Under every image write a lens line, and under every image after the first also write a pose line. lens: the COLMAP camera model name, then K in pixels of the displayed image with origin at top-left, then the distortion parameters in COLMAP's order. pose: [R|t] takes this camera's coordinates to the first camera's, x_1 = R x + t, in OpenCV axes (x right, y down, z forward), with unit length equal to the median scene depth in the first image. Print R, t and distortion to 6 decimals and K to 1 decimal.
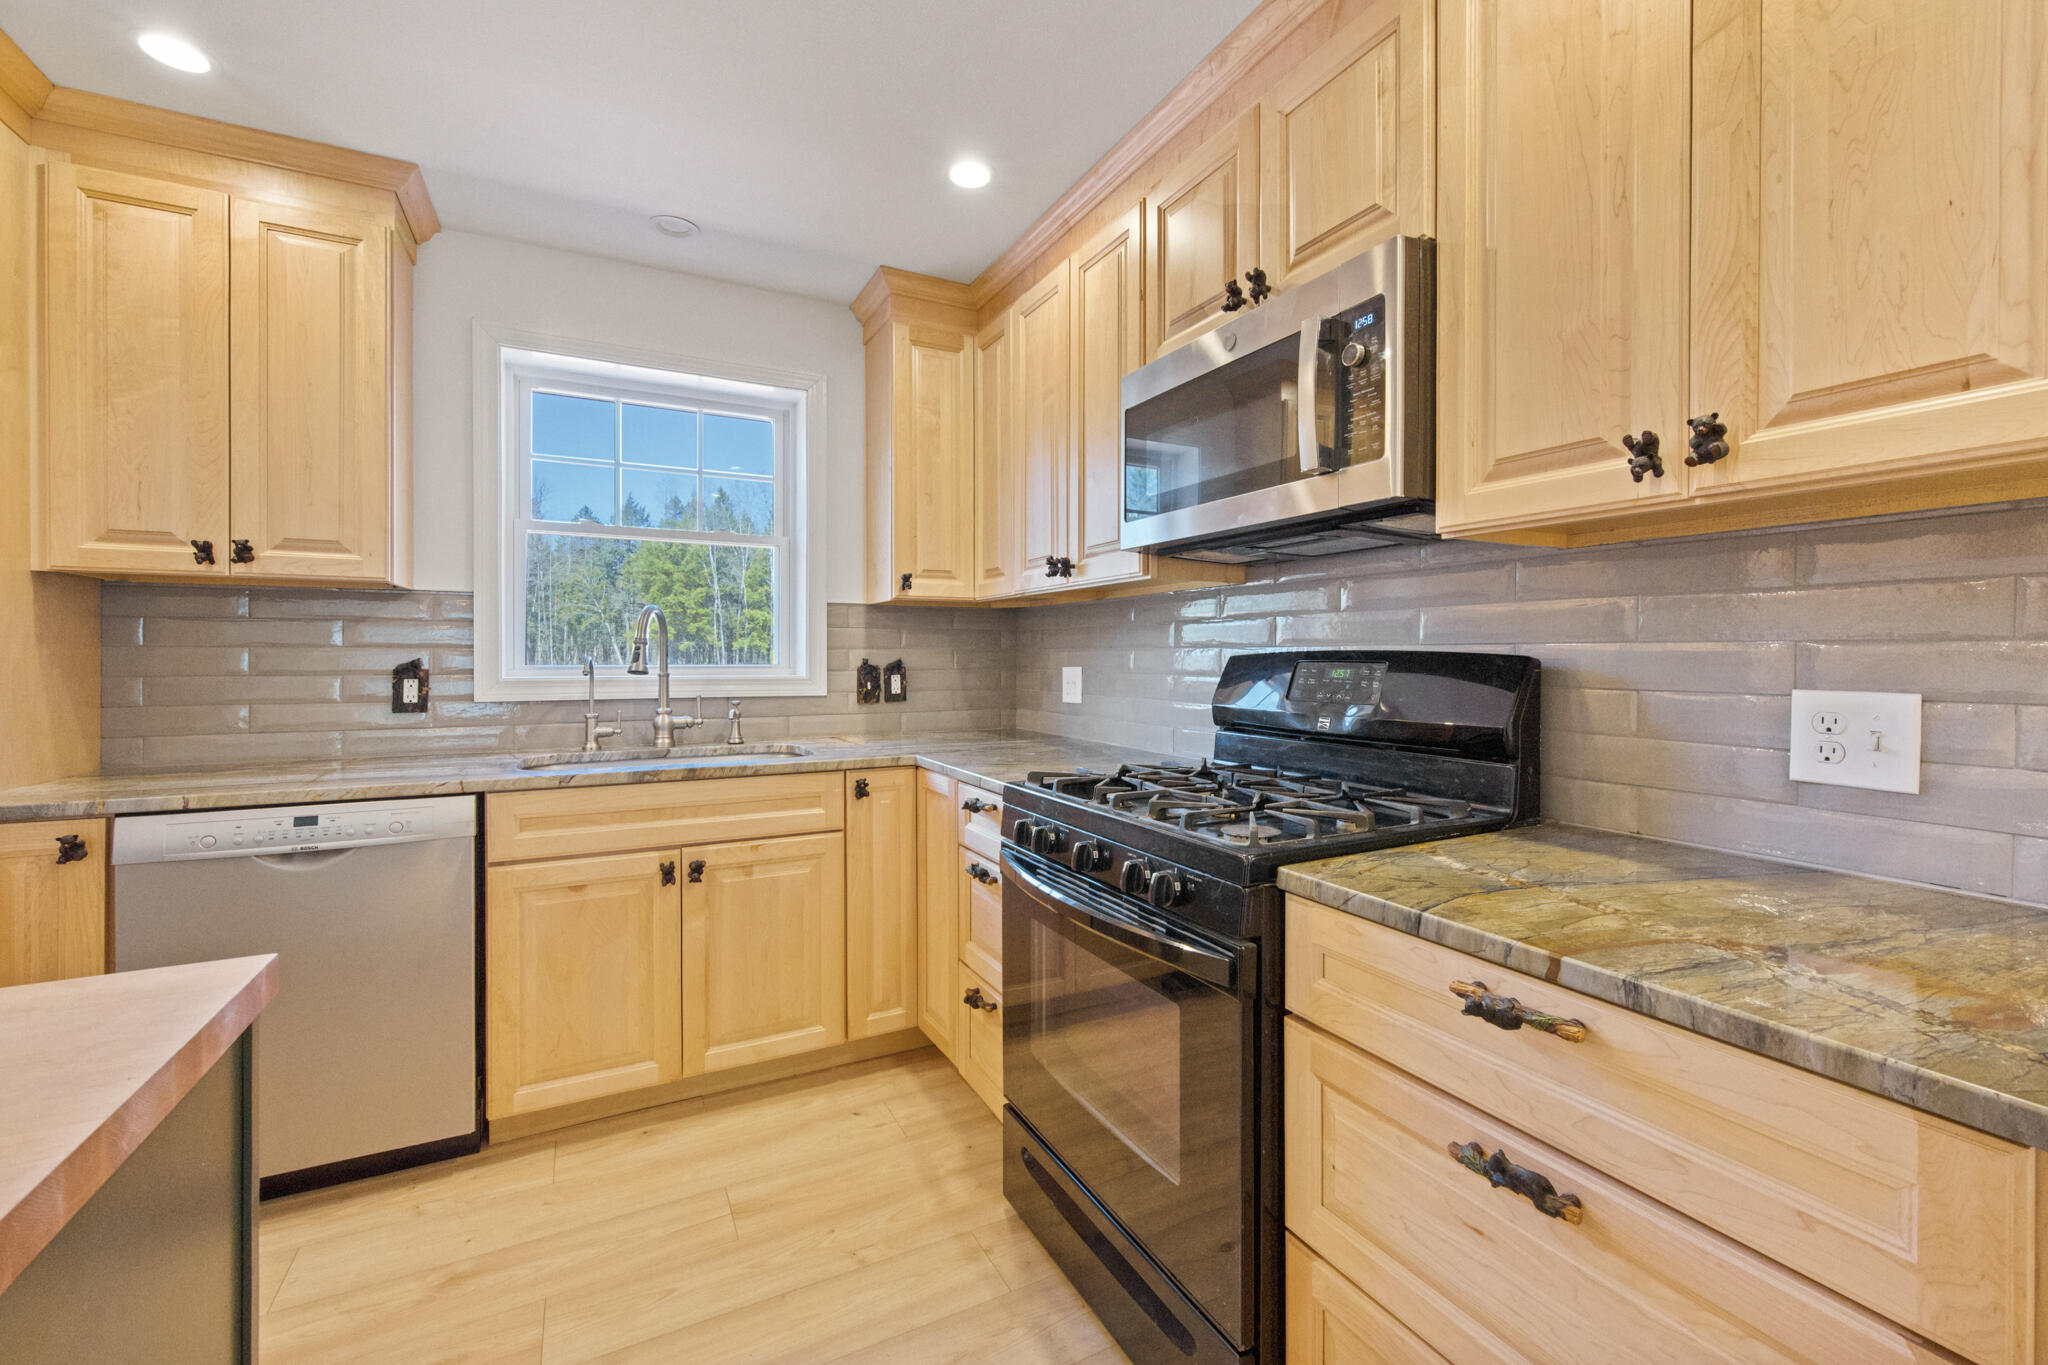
lens RADIAL K [[848.2, 0, 1035.5], [0, 848.2, 662.1], [0, 0, 1]] dist [0.001304, 0.000050]
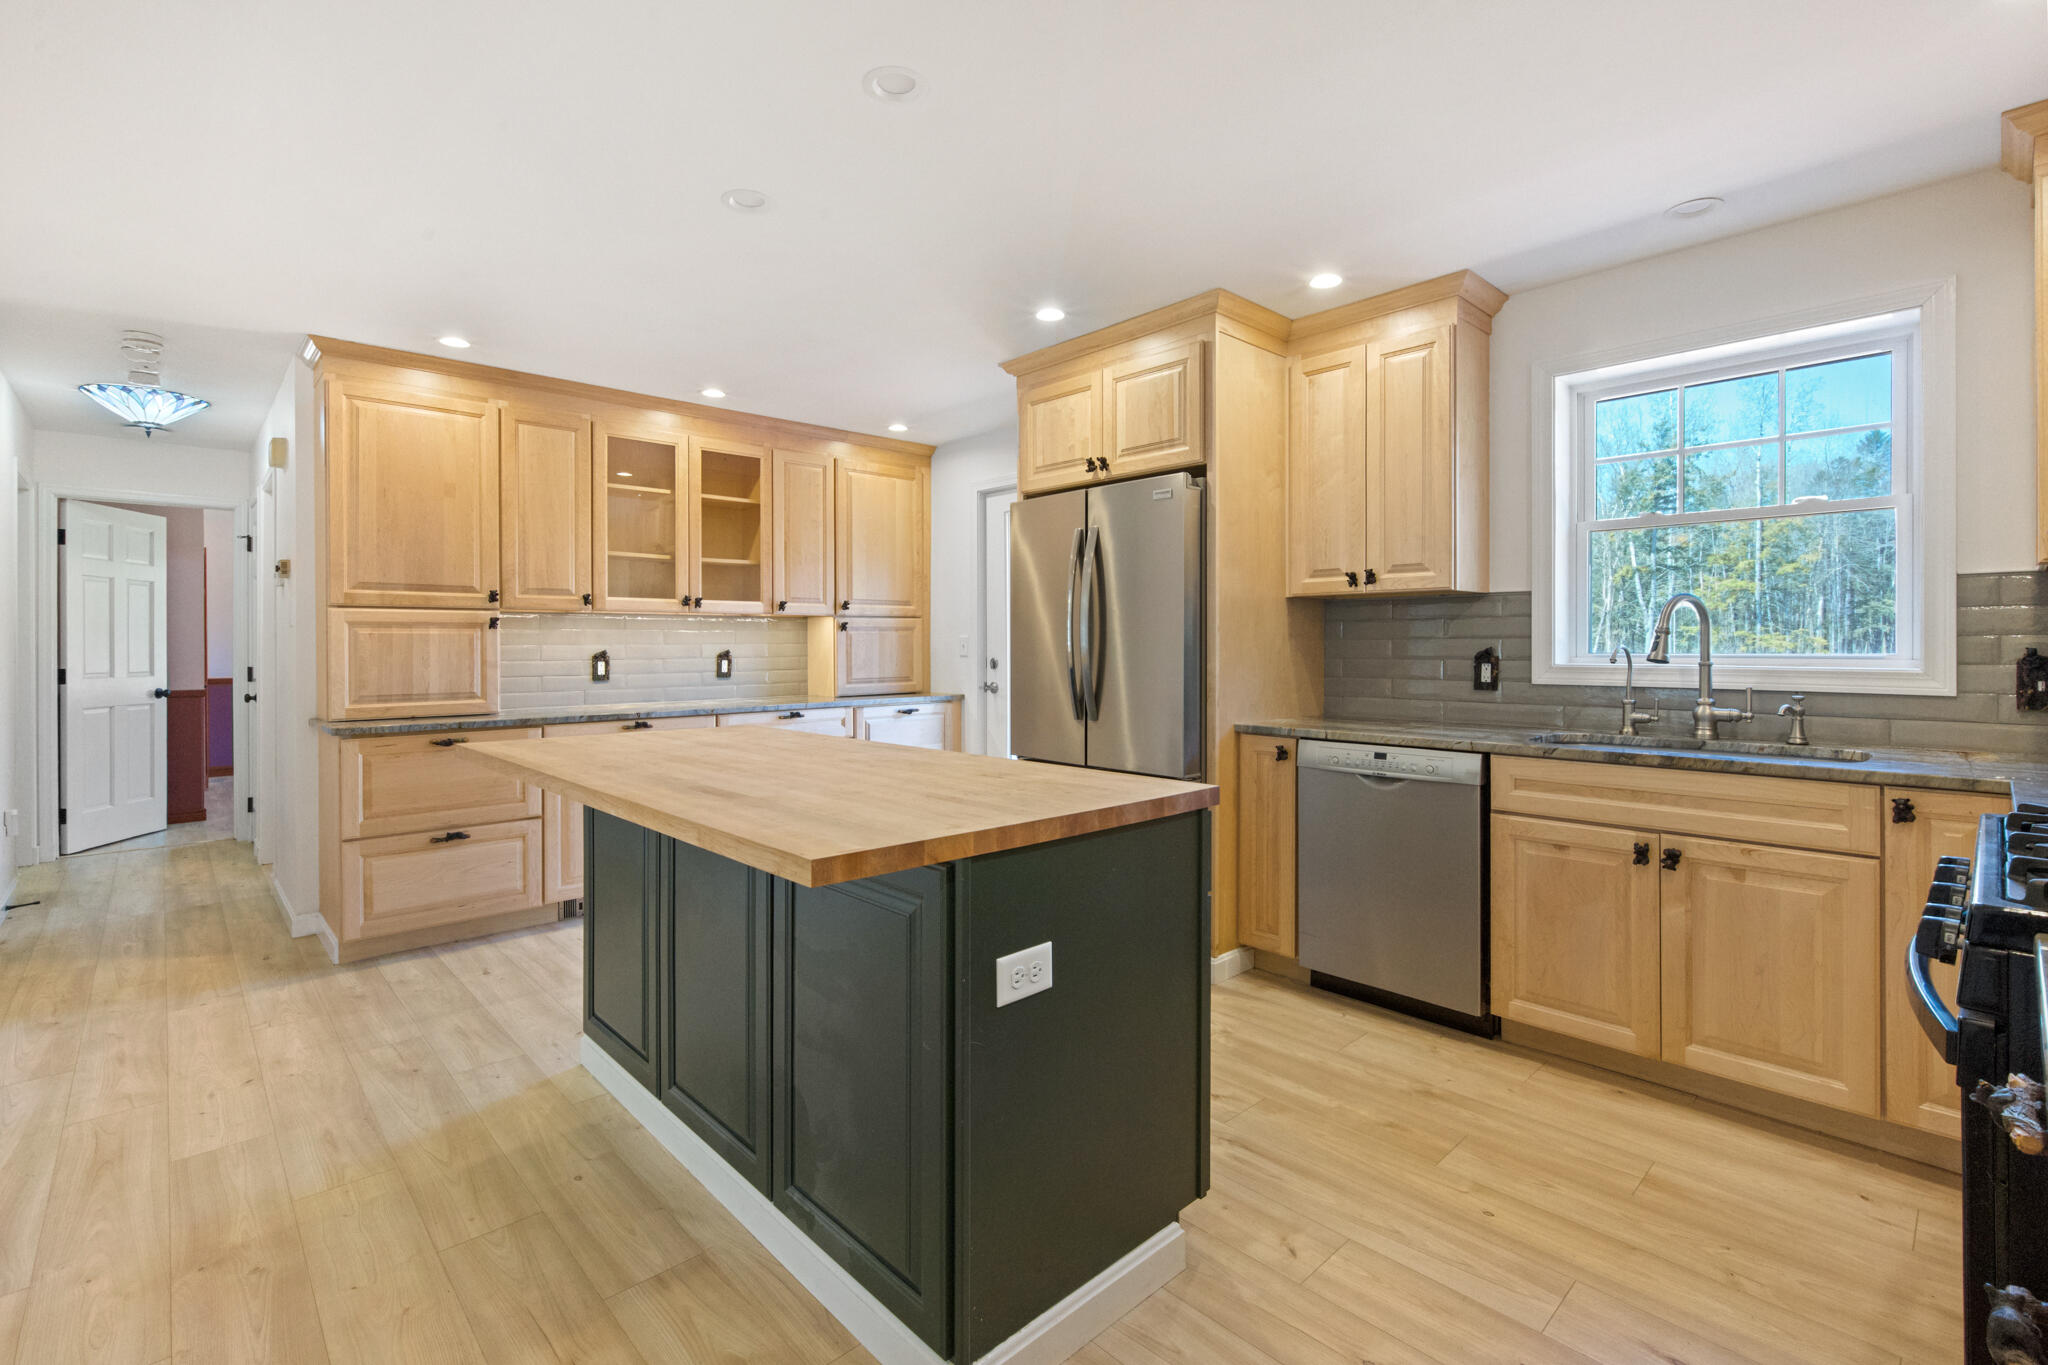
lens RADIAL K [[917.8, 0, 1021.7], [0, 917.8, 645.8], [0, 0, 1]] dist [-0.000901, -0.000260]
pose [[0.265915, -0.000079, -0.963996, 0.447718], [-0.003607, 0.999993, -0.001077, -0.002461], [0.963990, 0.003763, 0.265913, -0.034059]]
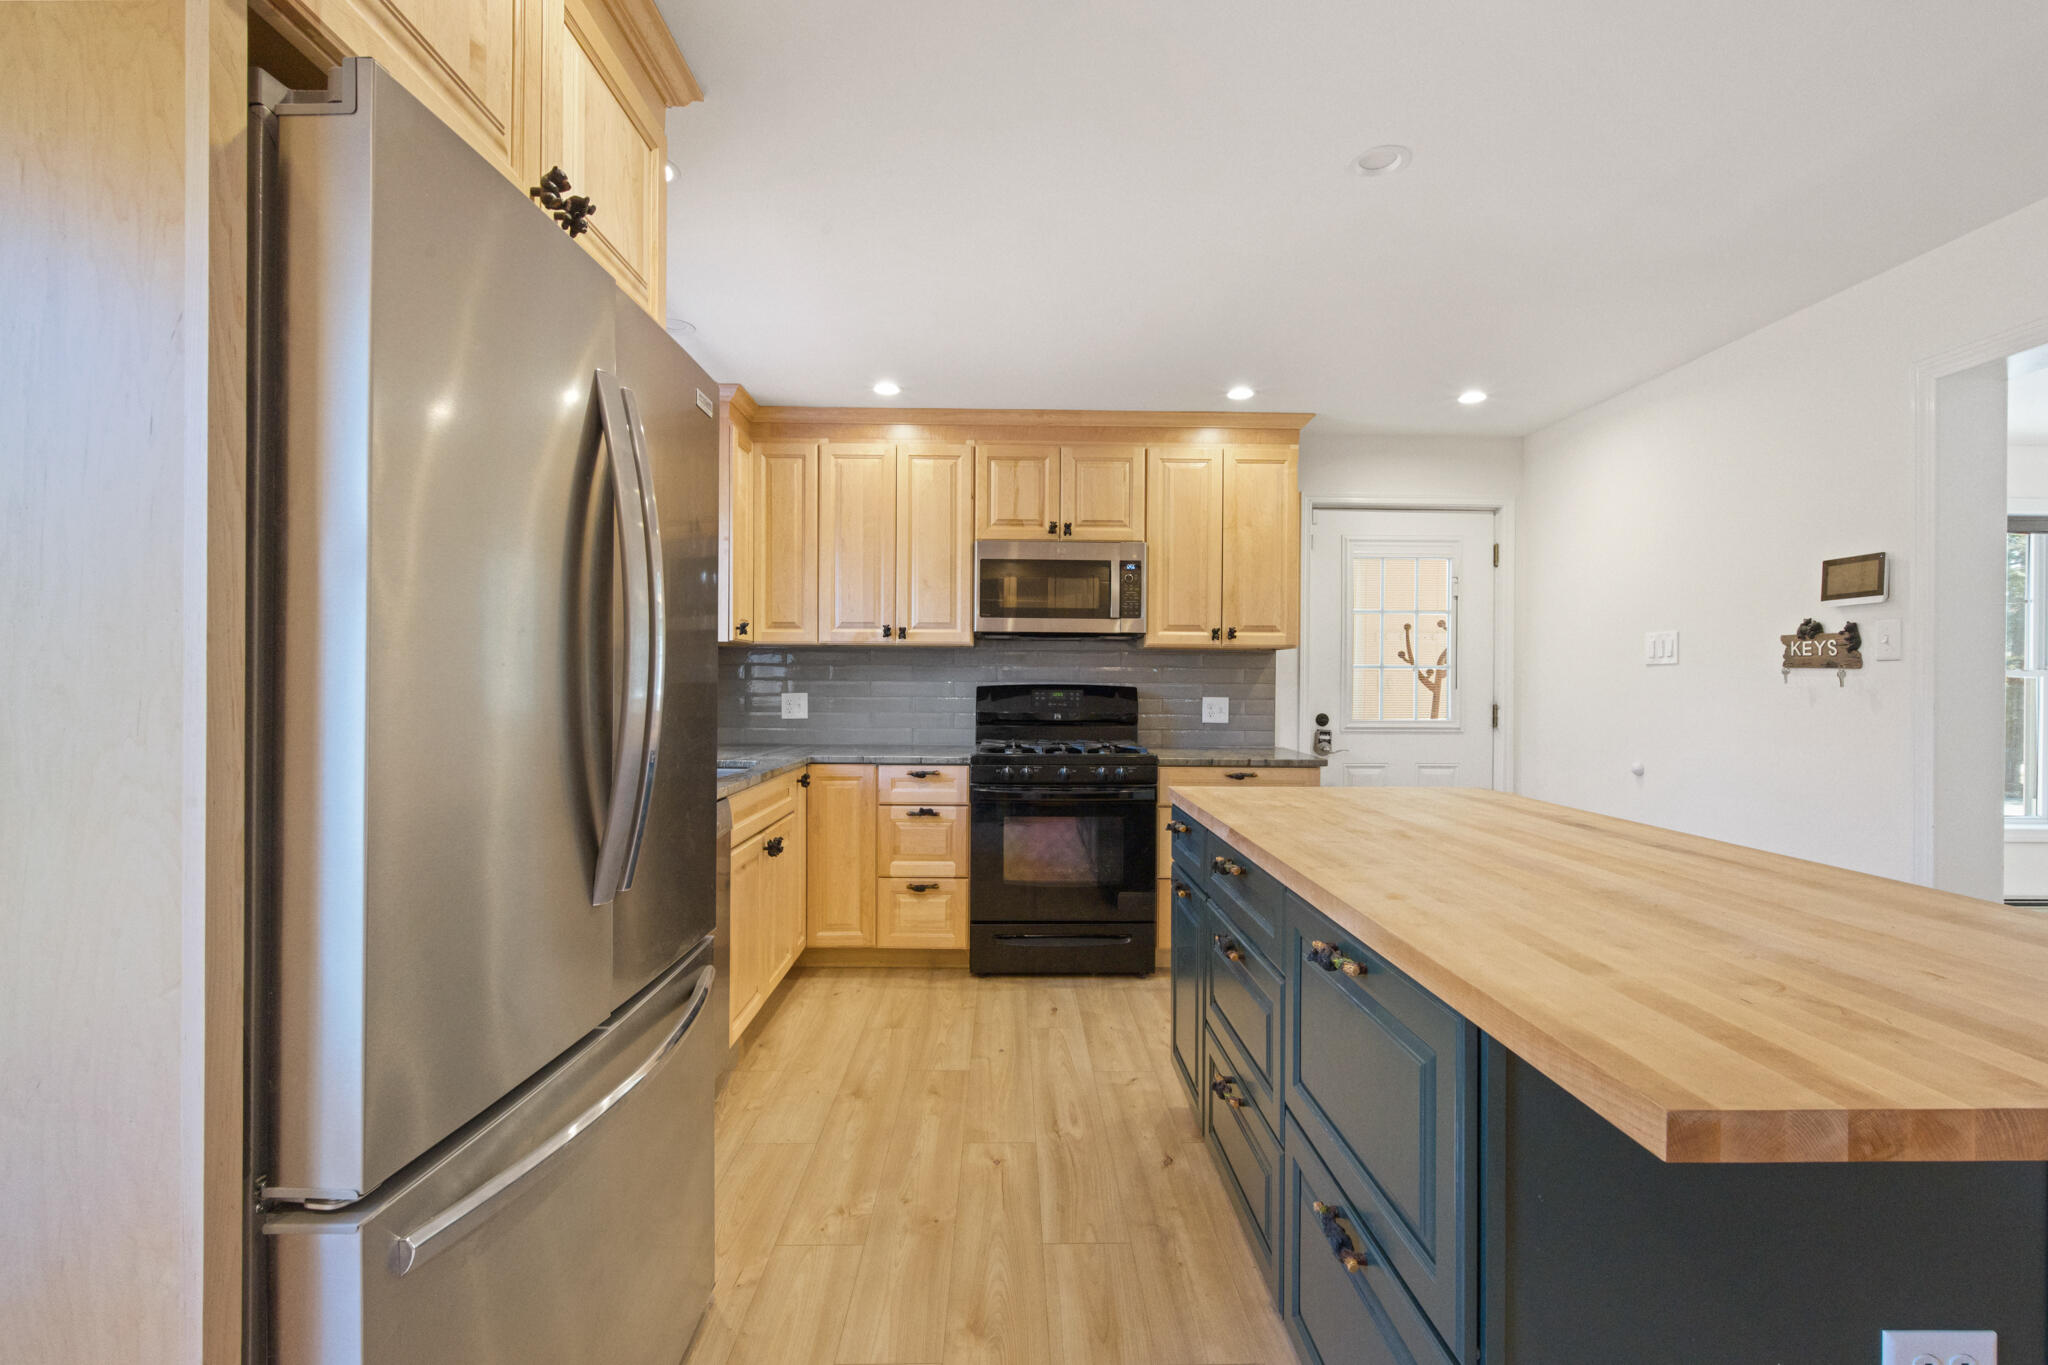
lens RADIAL K [[901.6, 0, 1024.0], [0, 901.6, 682.5], [0, 0, 1]] dist [-0.000369, 0.000456]
pose [[0.448103, 0.000832, 0.893981, -1.529740], [0.000548, 0.999999, -0.001205, -0.013041], [-0.893982, 0.001030, 0.448102, -0.004613]]
